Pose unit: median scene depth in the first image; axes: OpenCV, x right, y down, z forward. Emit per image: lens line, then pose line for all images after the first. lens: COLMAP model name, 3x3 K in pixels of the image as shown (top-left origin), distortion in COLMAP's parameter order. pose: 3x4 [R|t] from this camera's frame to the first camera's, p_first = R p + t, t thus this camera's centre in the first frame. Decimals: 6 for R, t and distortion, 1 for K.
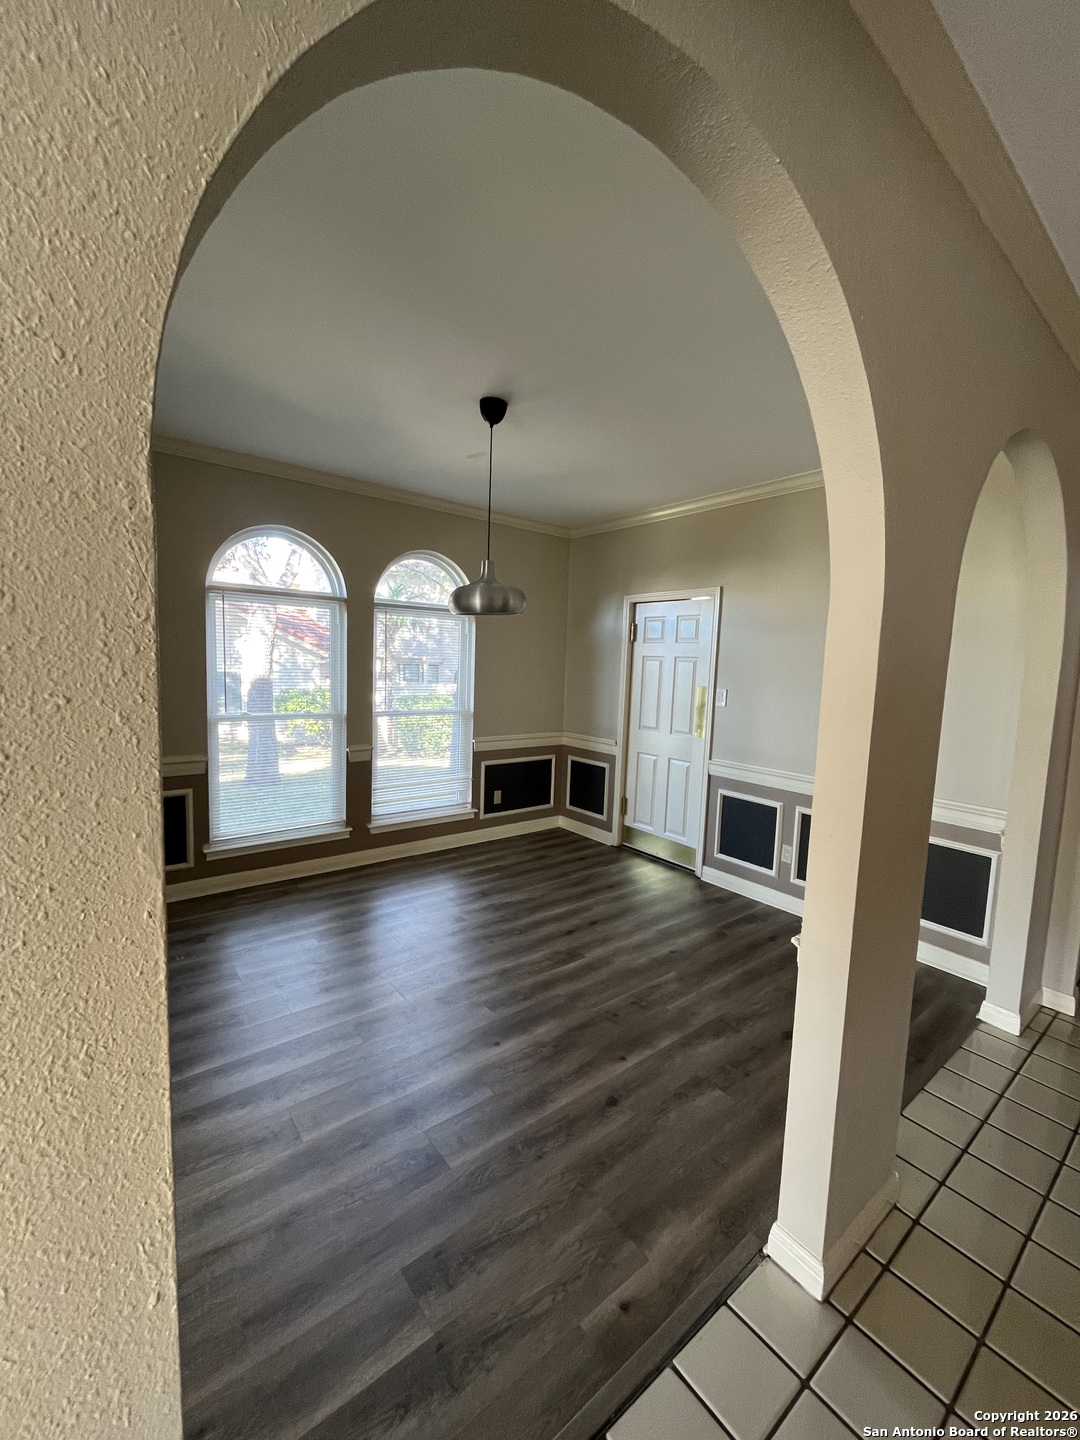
lens RADIAL K [[582.3, 0, 538.3], [0, 582.3, 720.3], [0, 0, 1]] dist [0.000382, 0.000010]
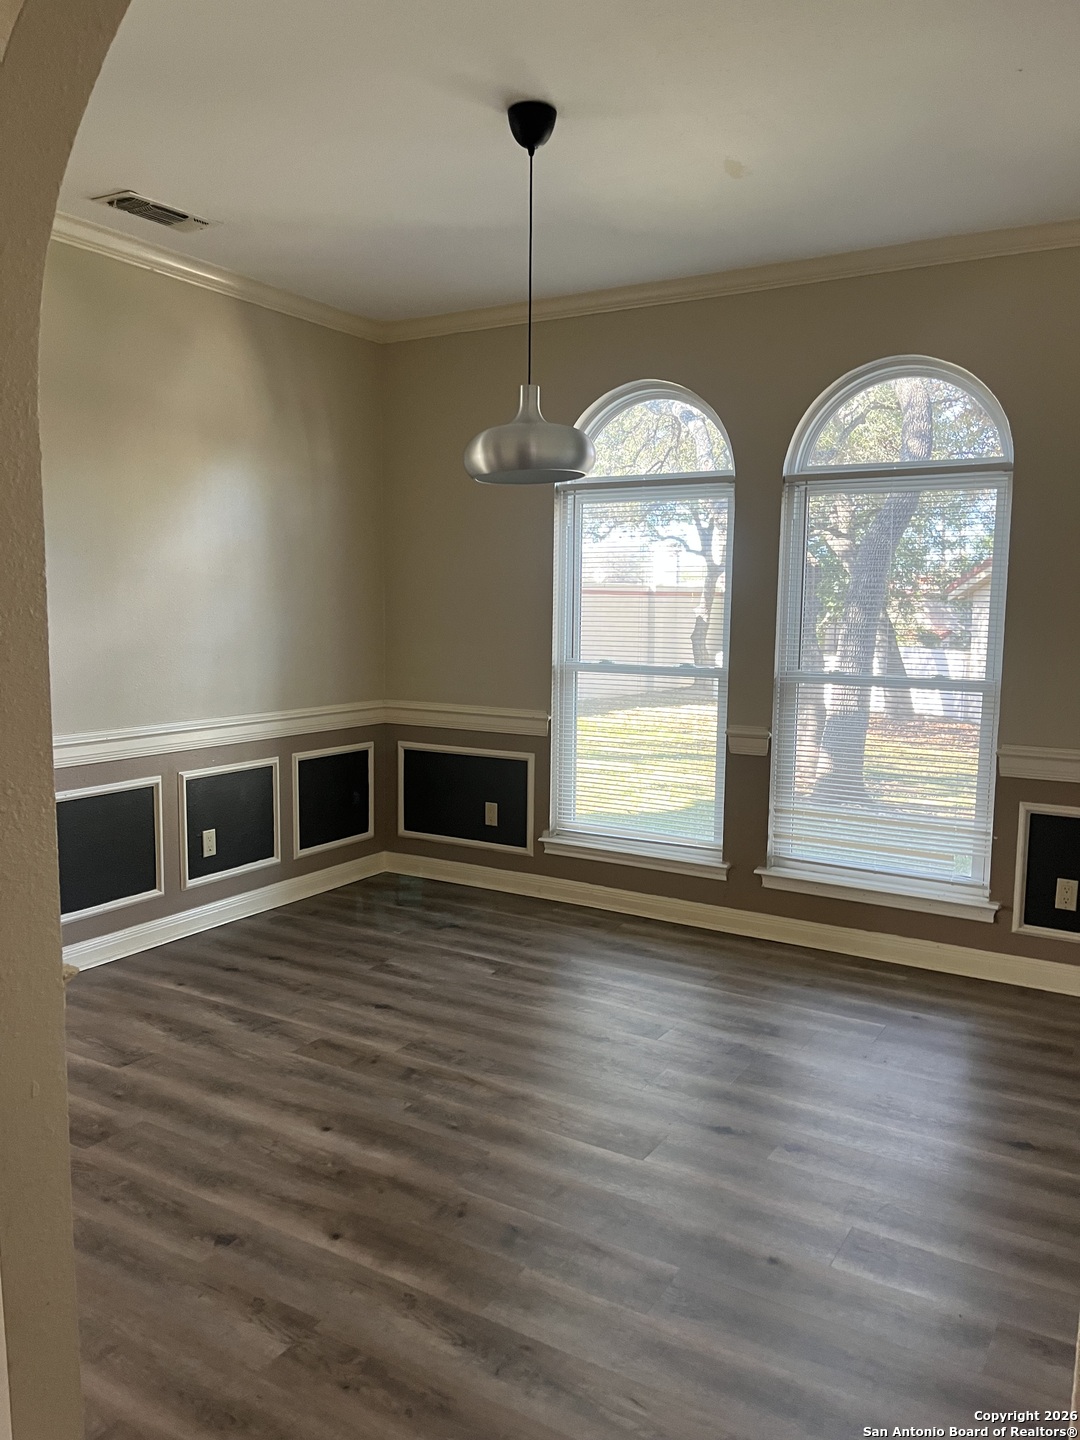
lens RADIAL K [[1099.9, 0, 539.1], [0, 1099.9, 718.3], [0, 0, 1]] dist [0.035808, 0.003414]
pose [[0.348965, 0.072290, -0.934343, 0.653189], [-0.094888, 0.994622, 0.041514, 0.009318], [0.932319, 0.074171, 0.353948, 0.422164]]
